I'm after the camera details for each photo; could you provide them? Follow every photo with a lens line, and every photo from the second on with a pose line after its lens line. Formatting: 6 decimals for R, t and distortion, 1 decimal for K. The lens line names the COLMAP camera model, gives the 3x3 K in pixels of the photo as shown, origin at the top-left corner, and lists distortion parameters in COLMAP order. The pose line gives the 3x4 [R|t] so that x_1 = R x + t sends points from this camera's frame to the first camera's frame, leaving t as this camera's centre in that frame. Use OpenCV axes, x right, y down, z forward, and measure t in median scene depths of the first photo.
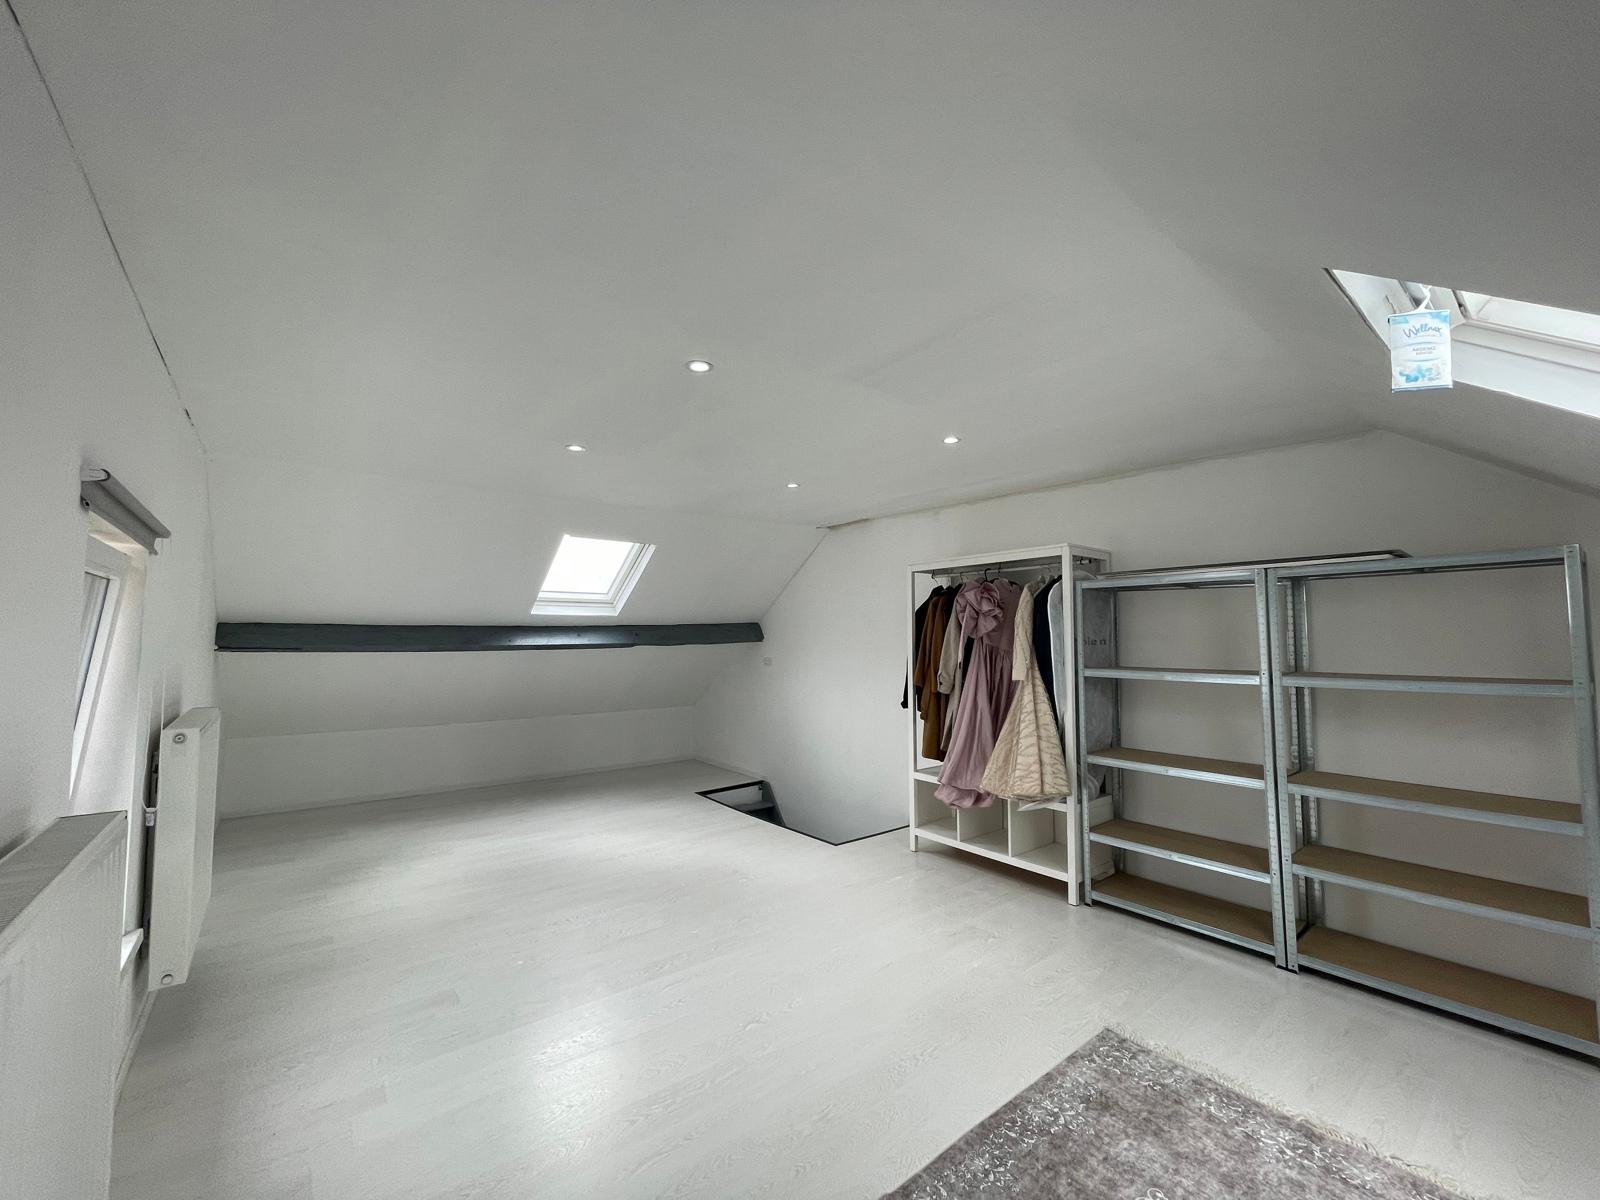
lens RADIAL K [[645.6, 0, 800.0], [0, 645.6, 600.0], [0, 0, 1]] dist [0.001005, 0.000364]
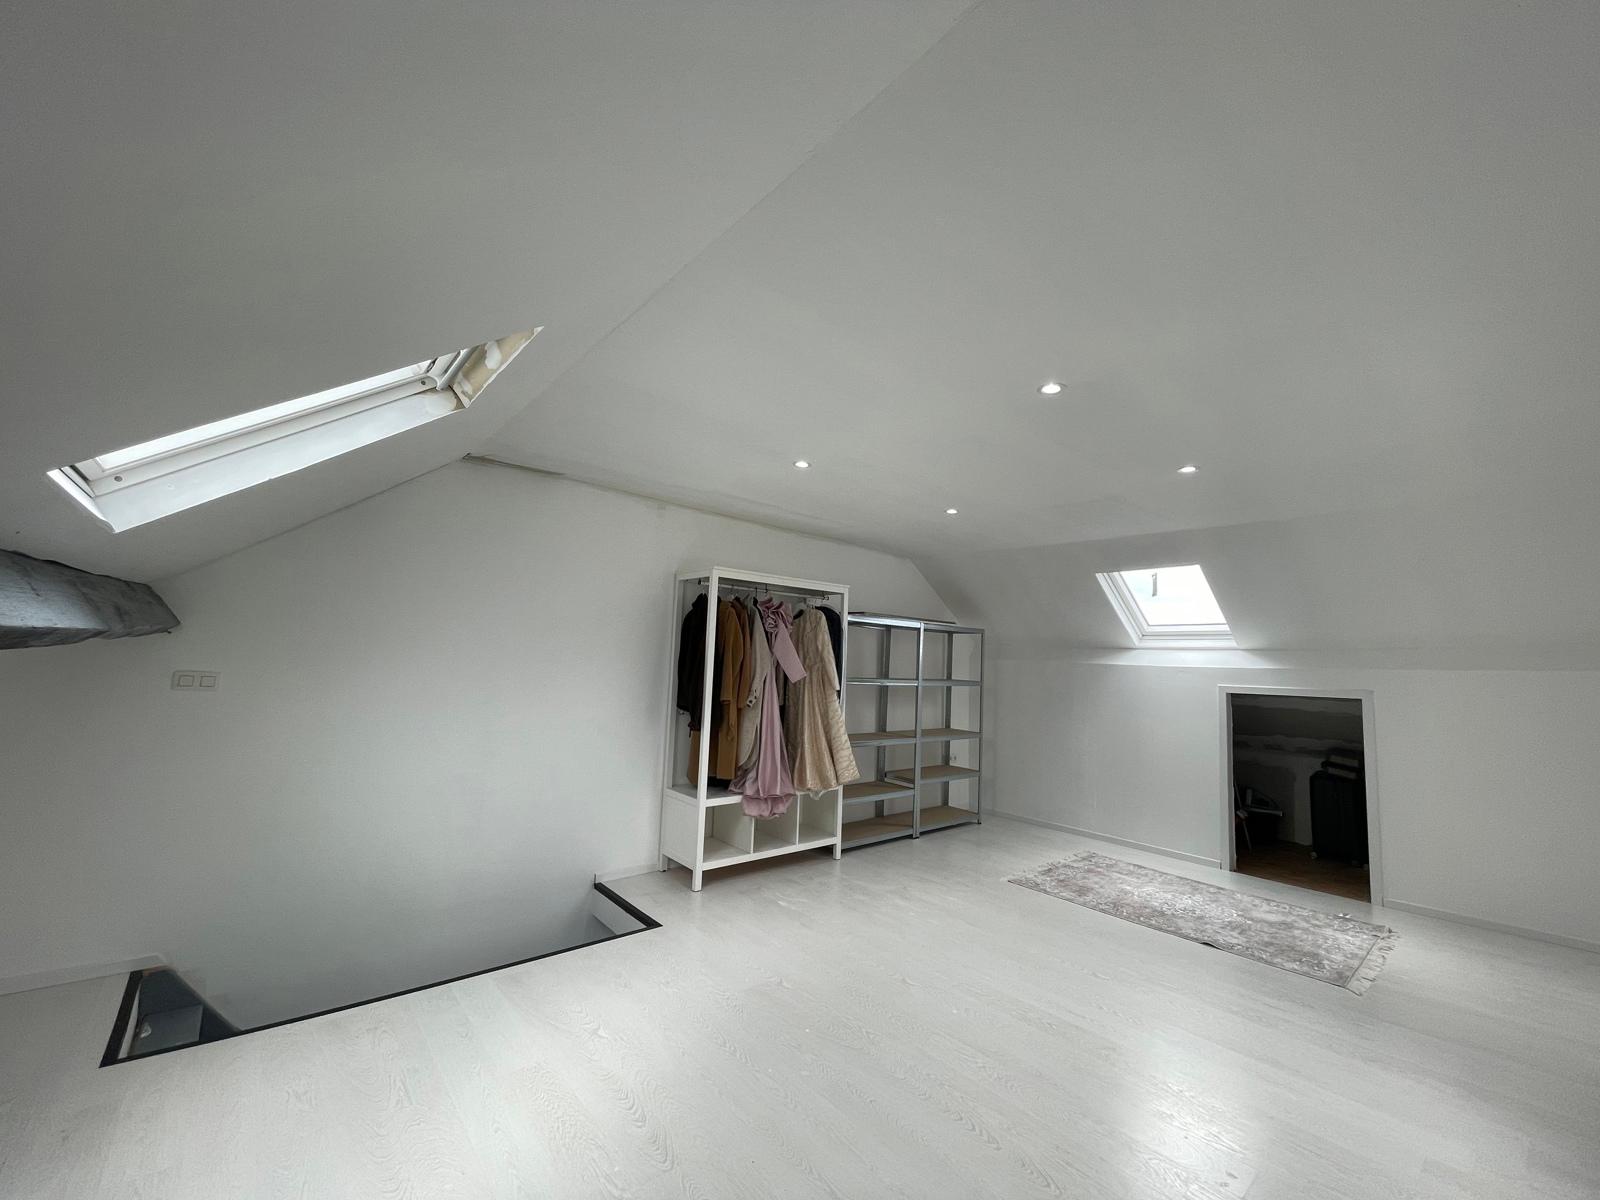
lens RADIAL K [[645.6, 0, 800.0], [0, 645.6, 600.0], [0, 0, 1]] dist [0.001005, 0.000364]
pose [[-0.018222, 0.094303, 0.995377, -0.950262], [-0.095886, 0.990789, -0.095624, 0.082388], [-0.995225, -0.097185, -0.009012, 1.155484]]
